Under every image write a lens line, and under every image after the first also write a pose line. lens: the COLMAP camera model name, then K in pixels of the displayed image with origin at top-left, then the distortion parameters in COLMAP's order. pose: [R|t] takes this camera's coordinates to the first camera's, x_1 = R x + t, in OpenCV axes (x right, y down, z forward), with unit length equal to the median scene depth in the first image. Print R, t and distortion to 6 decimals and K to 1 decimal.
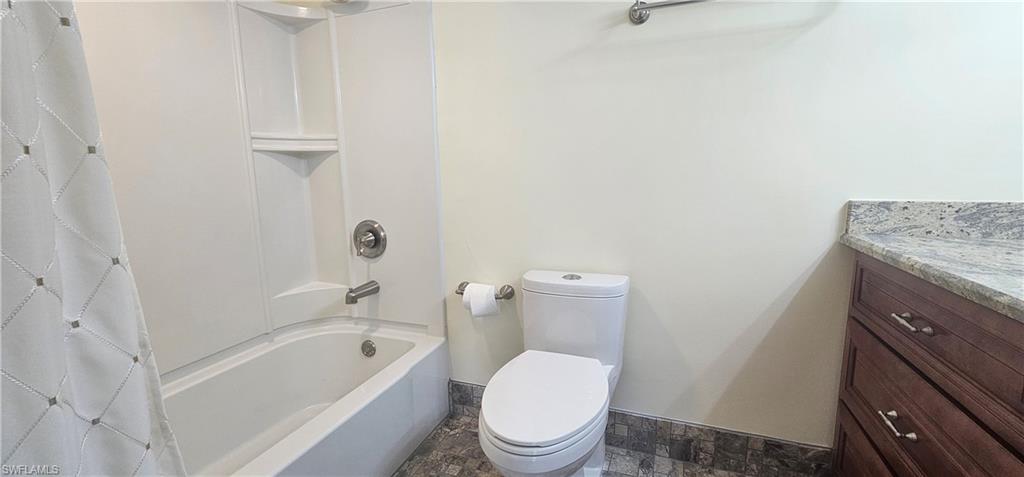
lens RADIAL K [[421.2, 0, 518.1], [0, 421.2, 238.4], [0, 0, 1]] dist [-0.000447, 0.000095]
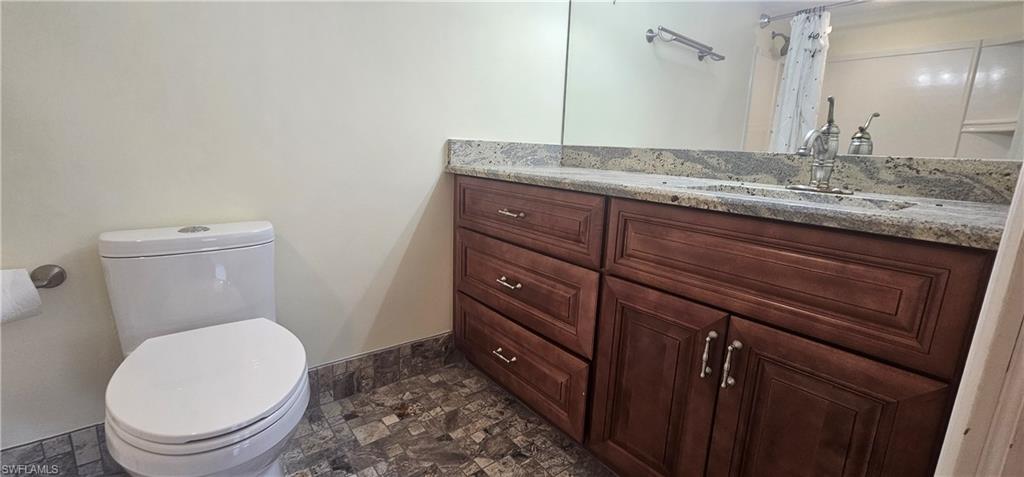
lens RADIAL K [[421.2, 0, 518.1], [0, 421.2, 238.4], [0, 0, 1]] dist [-0.000447, 0.000095]
pose [[0.513959, -0.140686, 0.846200, -0.250929], [0.088238, 0.989897, 0.110982, 0.089346], [-0.853265, 0.017627, 0.521180, 0.137684]]
